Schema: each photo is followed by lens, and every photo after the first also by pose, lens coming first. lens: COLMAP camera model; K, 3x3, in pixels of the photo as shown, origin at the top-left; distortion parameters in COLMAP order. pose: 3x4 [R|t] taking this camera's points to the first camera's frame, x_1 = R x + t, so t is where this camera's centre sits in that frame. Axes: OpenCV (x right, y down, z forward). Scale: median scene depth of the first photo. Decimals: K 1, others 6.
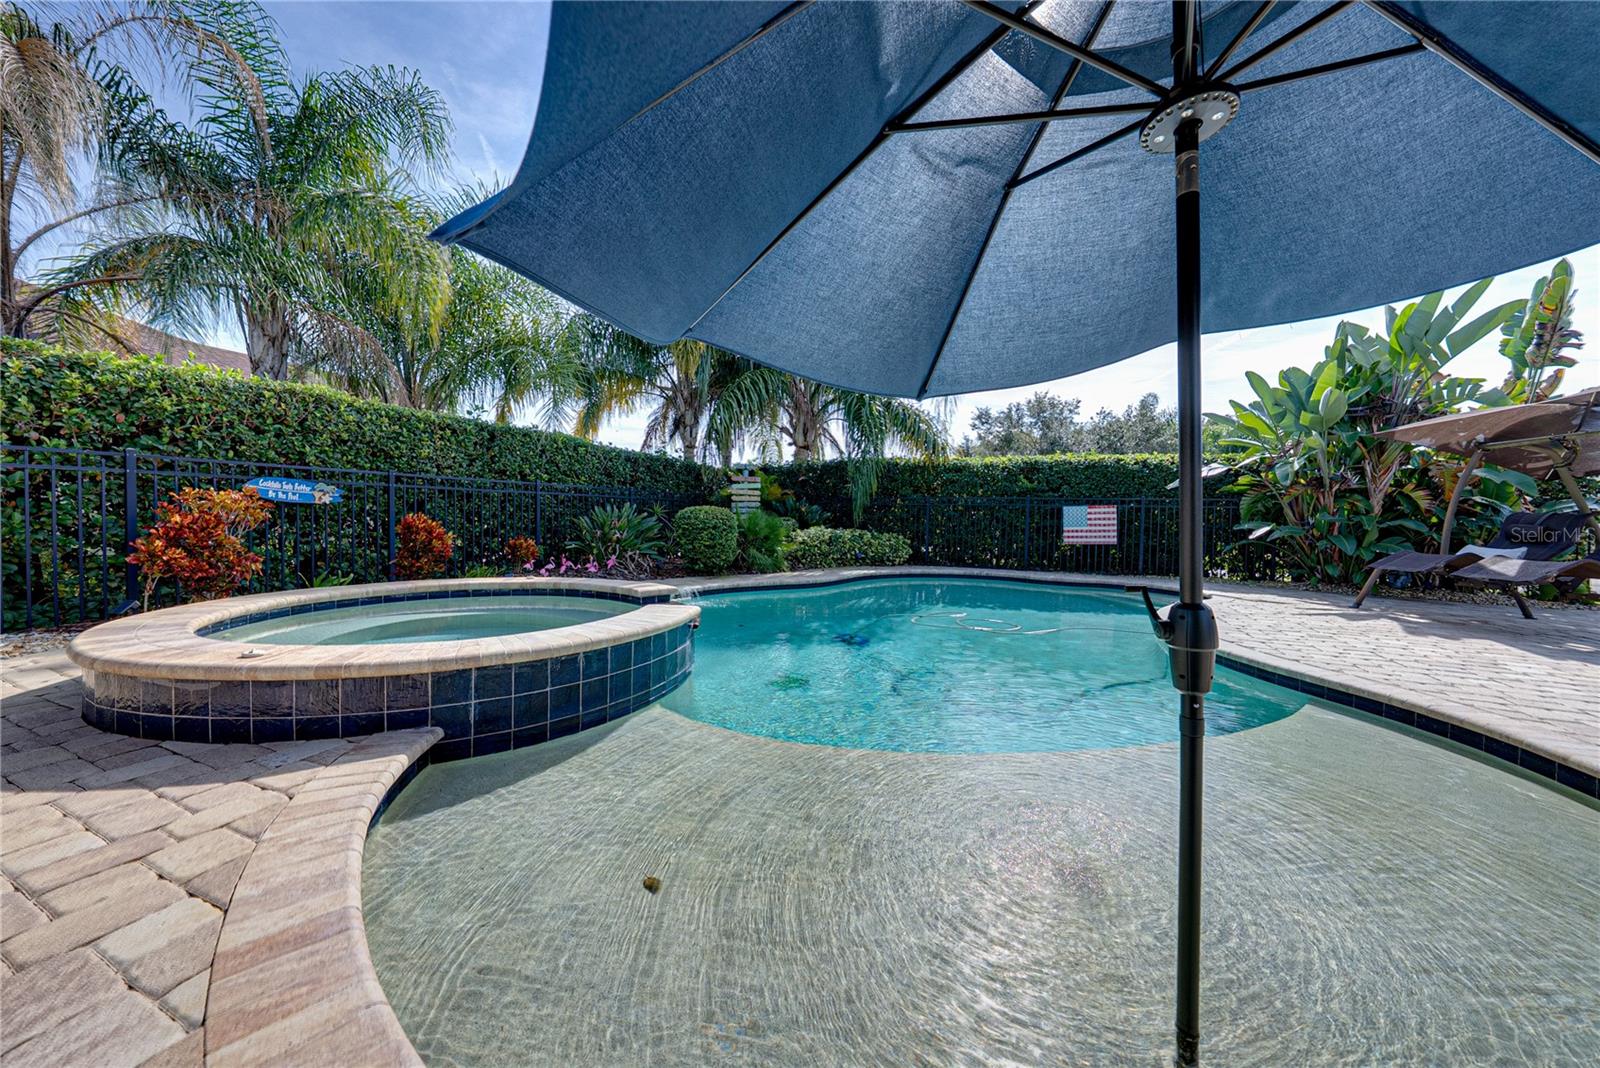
lens RADIAL K [[549.0, 0, 814.2], [0, 549.0, 529.8], [0, 0, 1]] dist [-0.008638, 0.001229]
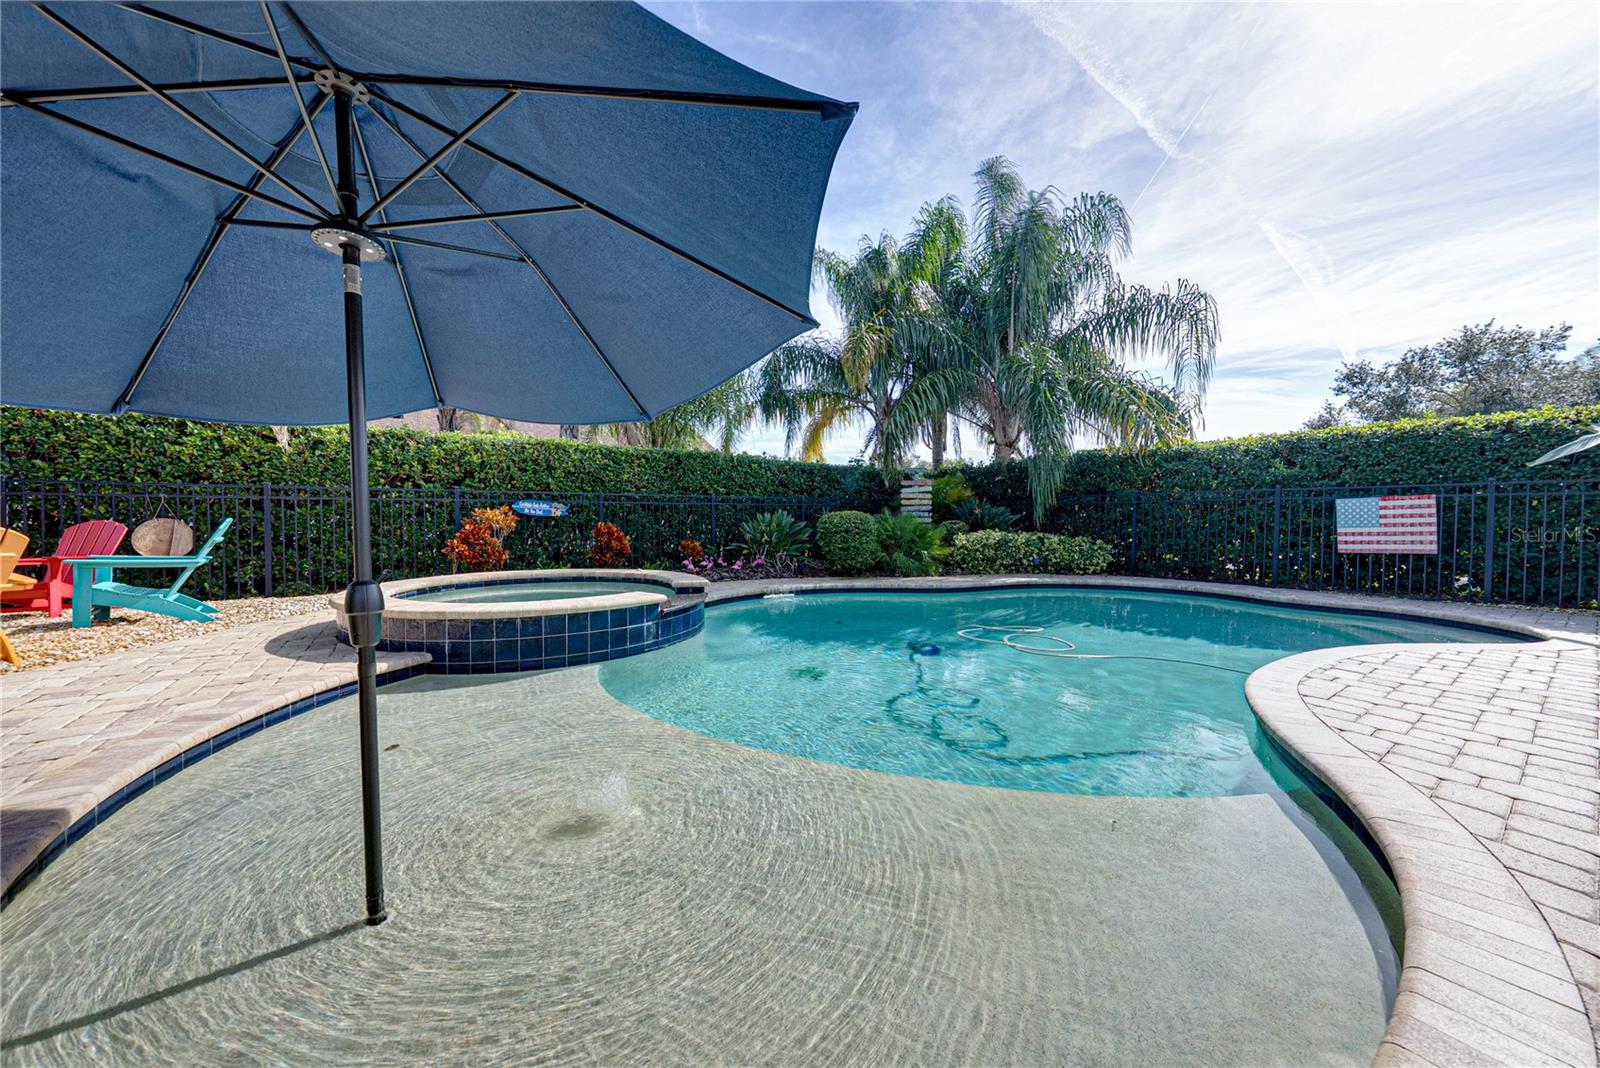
lens RADIAL K [[554.6, 0, 806.0], [0, 554.6, 520.8], [0, 0, 1]] dist [-0.002005, 0.000212]
pose [[0.852583, -0.014287, -0.522397, 0.318499], [0.001955, 0.999706, -0.024151, 0.001581], [0.522589, 0.019570, 0.852360, 0.045511]]
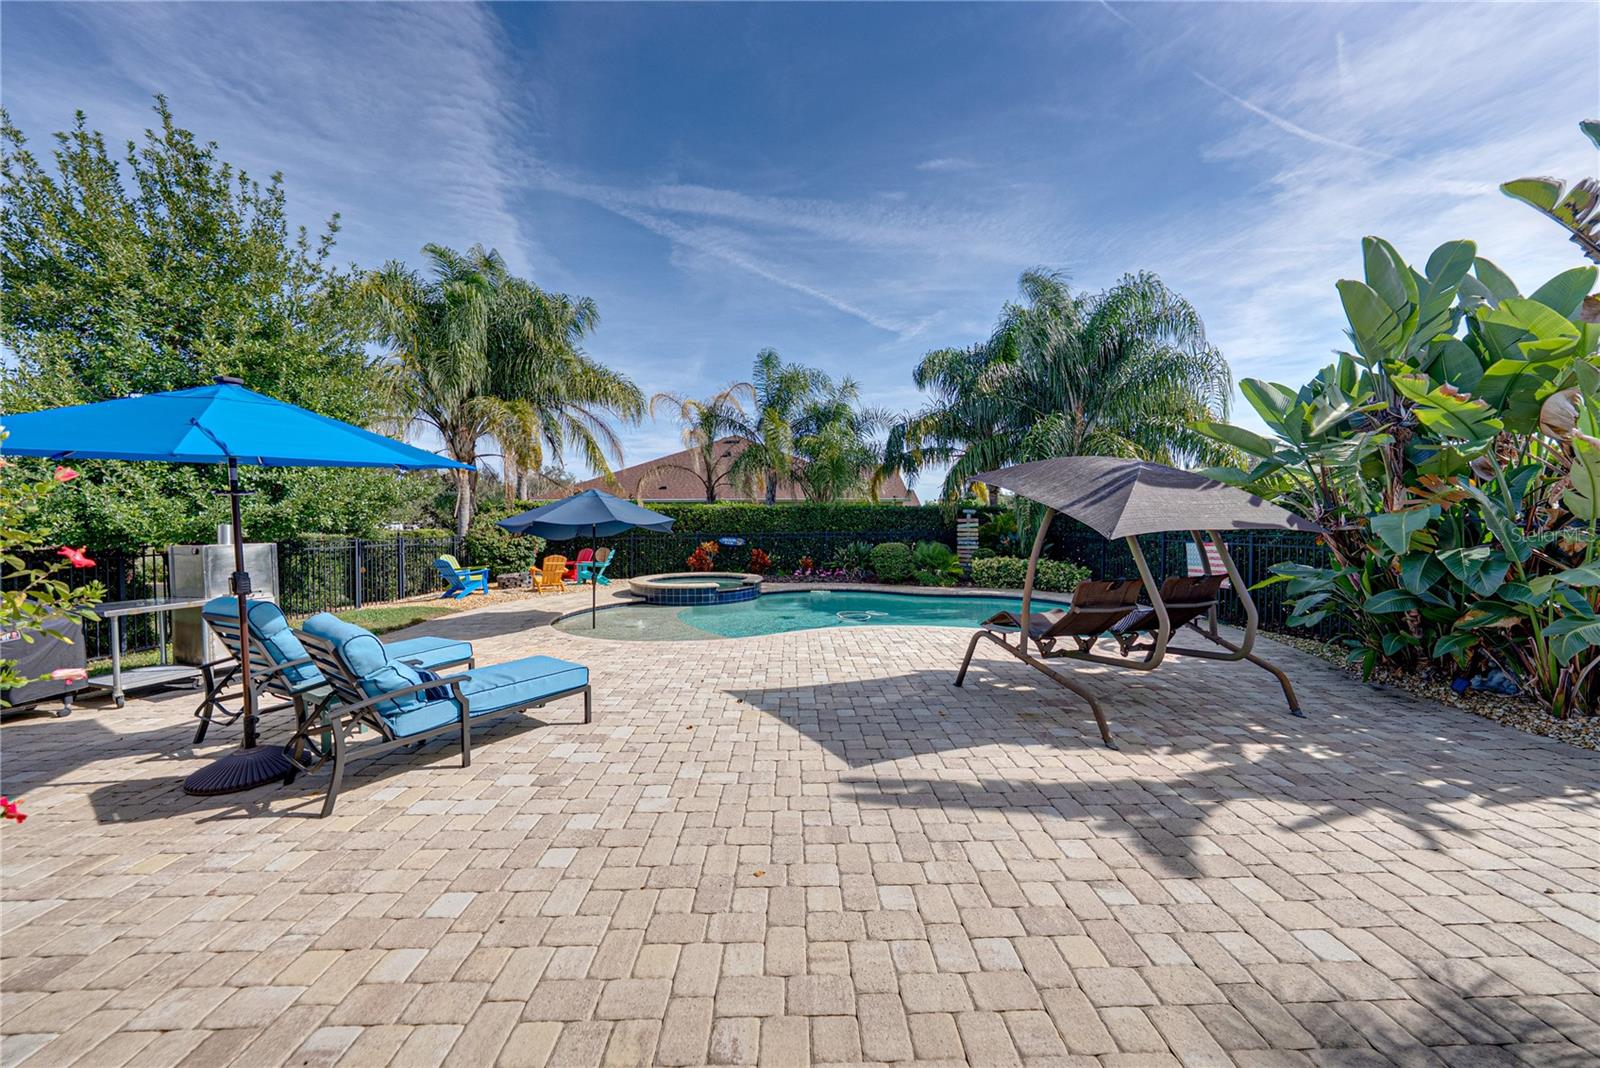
lens RADIAL K [[554.3, 0, 809.4], [0, 554.3, 537.1], [0, 0, 1]] dist [0.001994, 0.000037]
pose [[0.430141, 0.001291, -0.902761, 1.315774], [-0.006076, 0.999980, -0.001465, -0.060917], [0.902741, 0.006116, 0.430140, 0.040142]]
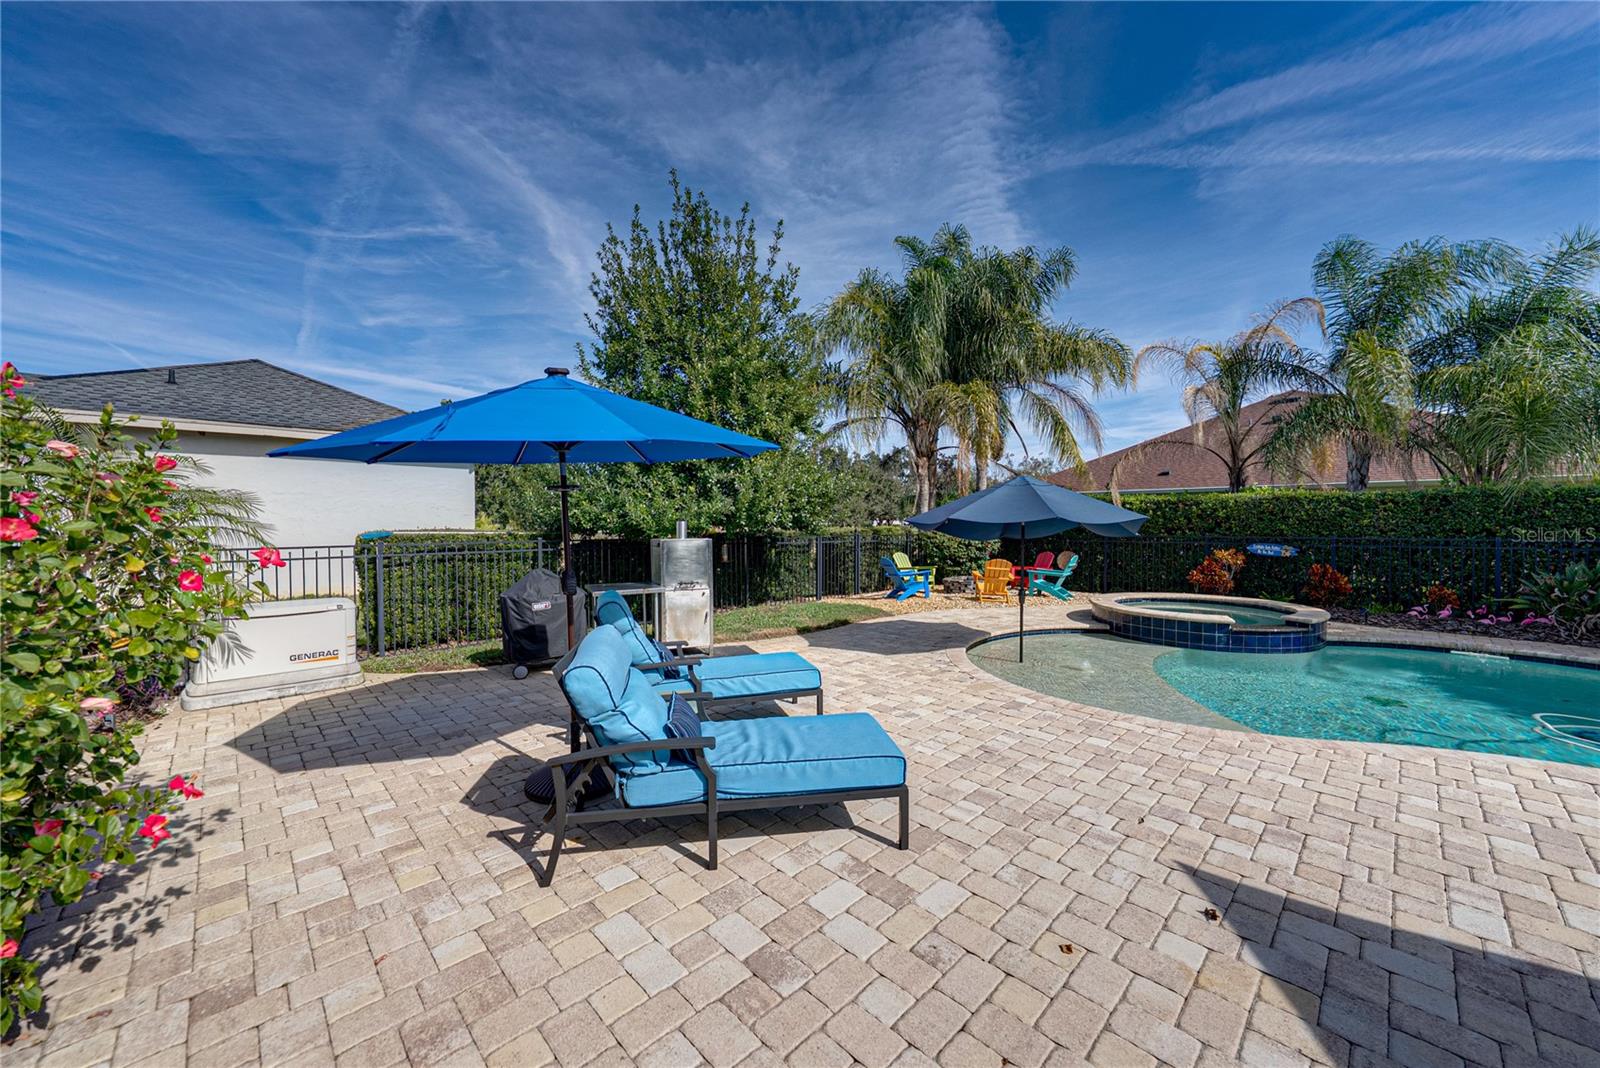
lens RADIAL K [[598.3, 0, 796.2], [0, 598.3, 524.5], [0, 0, 1]] dist [-0.009572, 0.002209]
pose [[-0.380004, -0.015107, -0.924862, 1.077841], [-0.026716, 0.999629, -0.005351, -0.068452], [0.924599, 0.022675, -0.380266, 0.155974]]
